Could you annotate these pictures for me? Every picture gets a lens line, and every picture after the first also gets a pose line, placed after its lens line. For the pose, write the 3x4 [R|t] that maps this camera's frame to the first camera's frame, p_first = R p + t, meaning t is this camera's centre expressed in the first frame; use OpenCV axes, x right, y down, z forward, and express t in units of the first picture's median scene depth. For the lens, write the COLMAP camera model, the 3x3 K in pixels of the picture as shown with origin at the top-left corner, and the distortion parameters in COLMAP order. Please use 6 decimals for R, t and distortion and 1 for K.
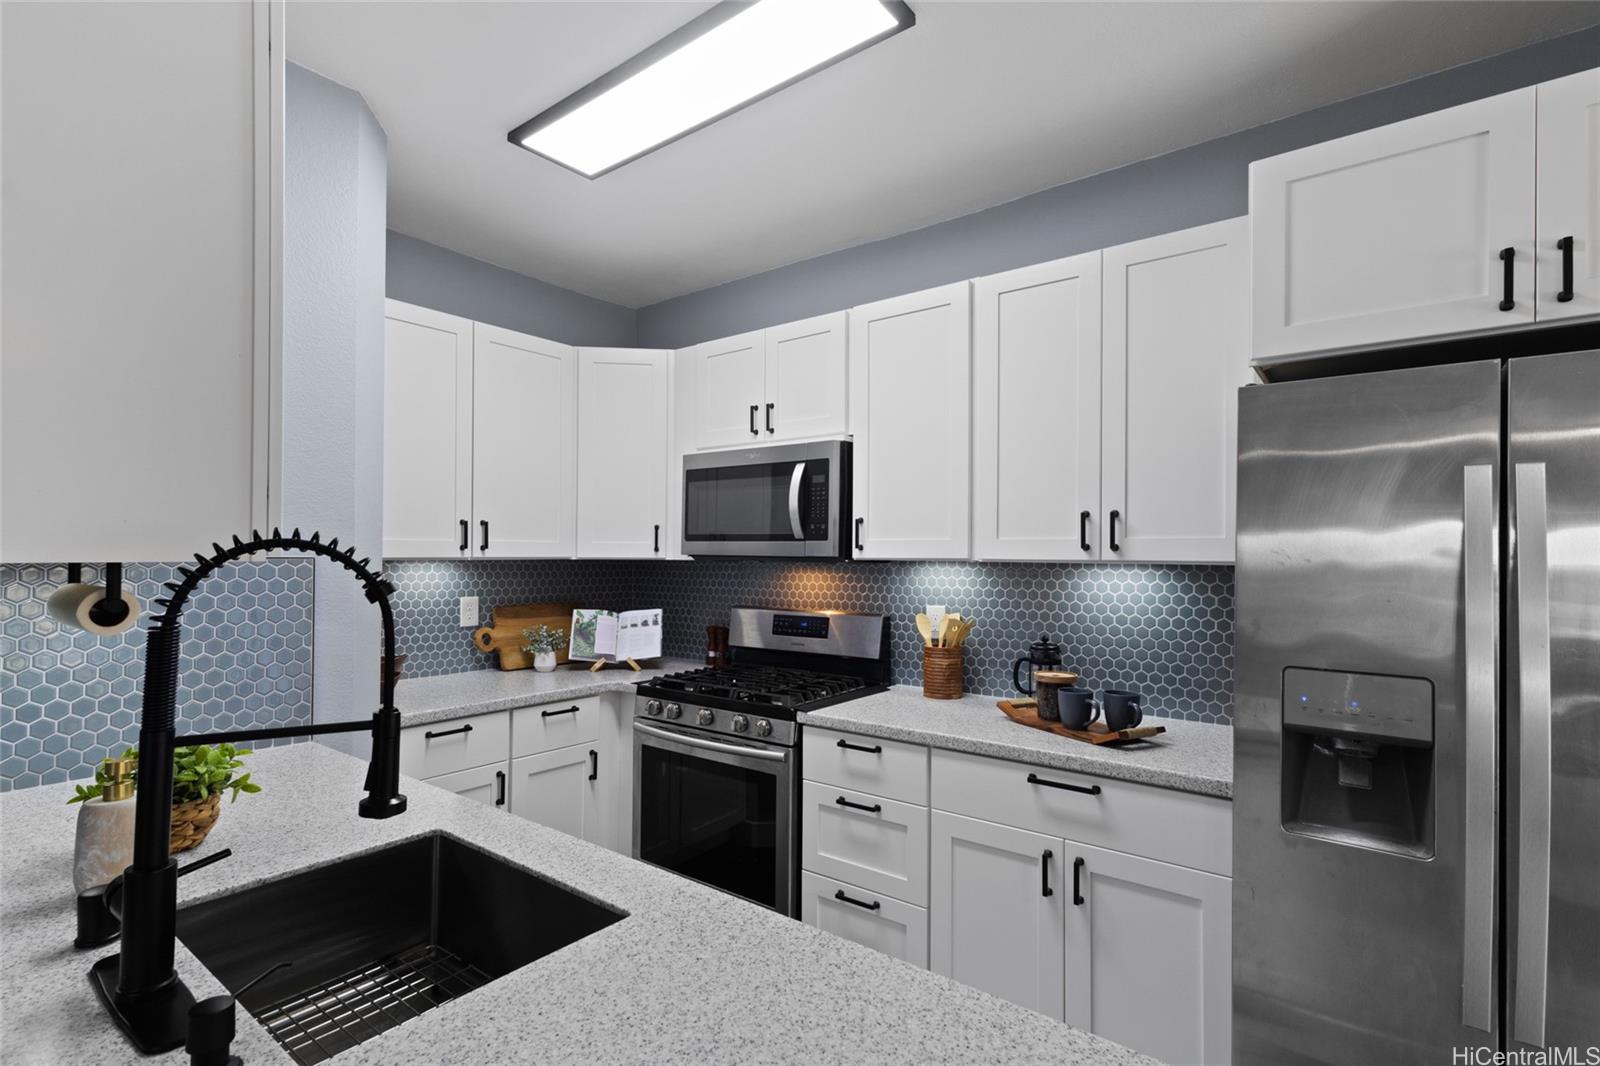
lens RADIAL K [[763.4, 0, 791.9], [0, 763.4, 555.0], [0, 0, 1]] dist [0.005724, 0.000771]
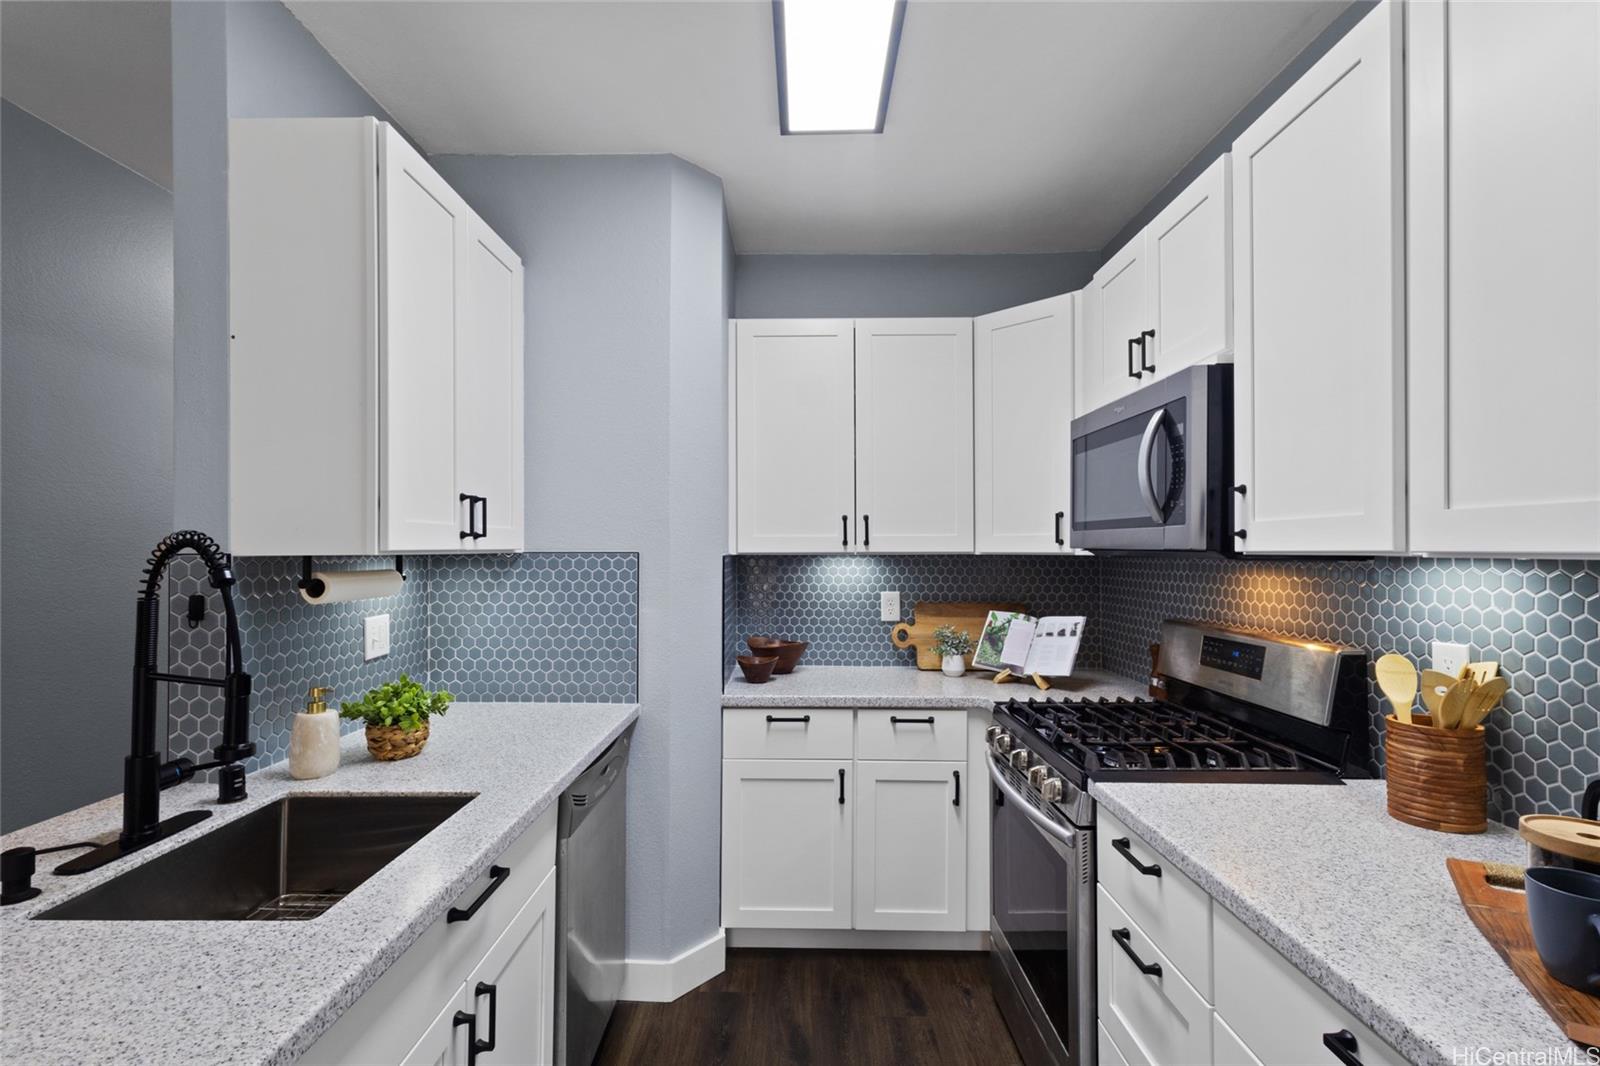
lens RADIAL K [[763.4, 0, 801.1], [0, 763.4, 545.1], [0, 0, 1]] dist [0.005724, 0.000771]
pose [[0.596662, -0.010154, -0.802428, 0.327189], [0.003886, 0.999945, -0.009764, 0.002930], [0.802483, 0.002707, 0.596668, 0.317685]]
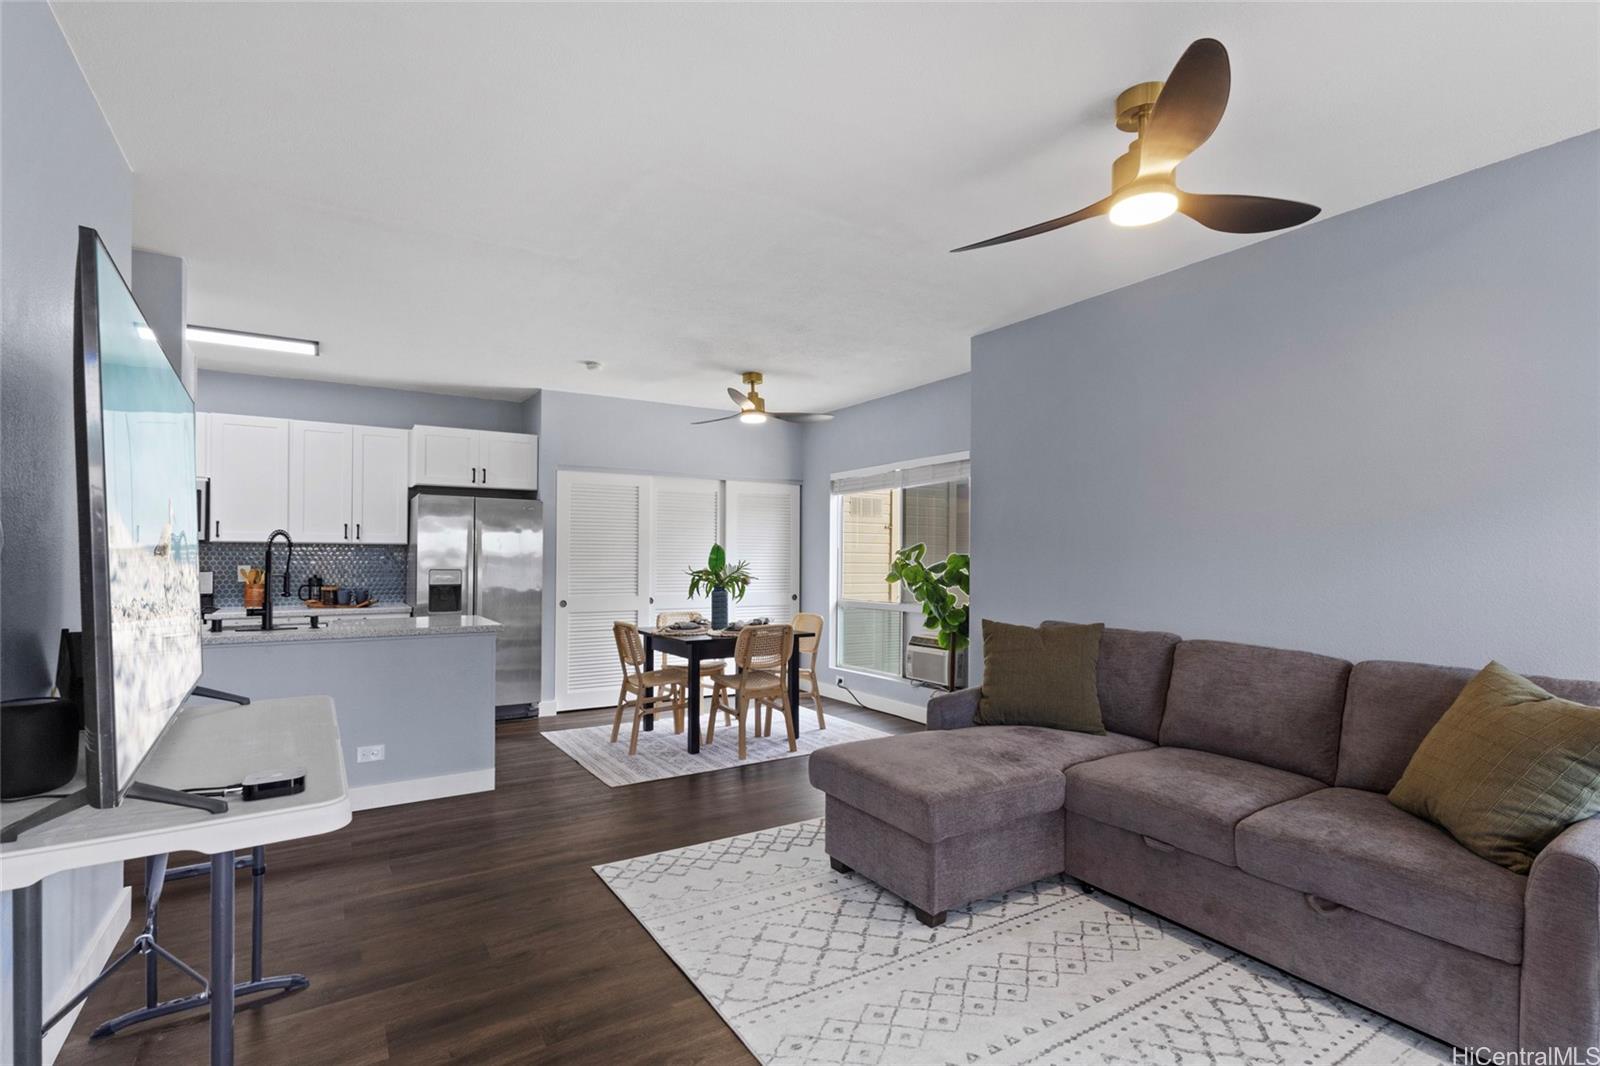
lens RADIAL K [[763.4, 0, 796.1], [0, 763.4, 562.7], [0, 0, 1]] dist [0.005724, 0.000771]
pose [[0.384806, -0.007428, 0.922968, -1.054974], [-0.006513, 0.999921, 0.010763, 0.027422], [-0.922975, -0.010153, 0.384727, -1.049769]]
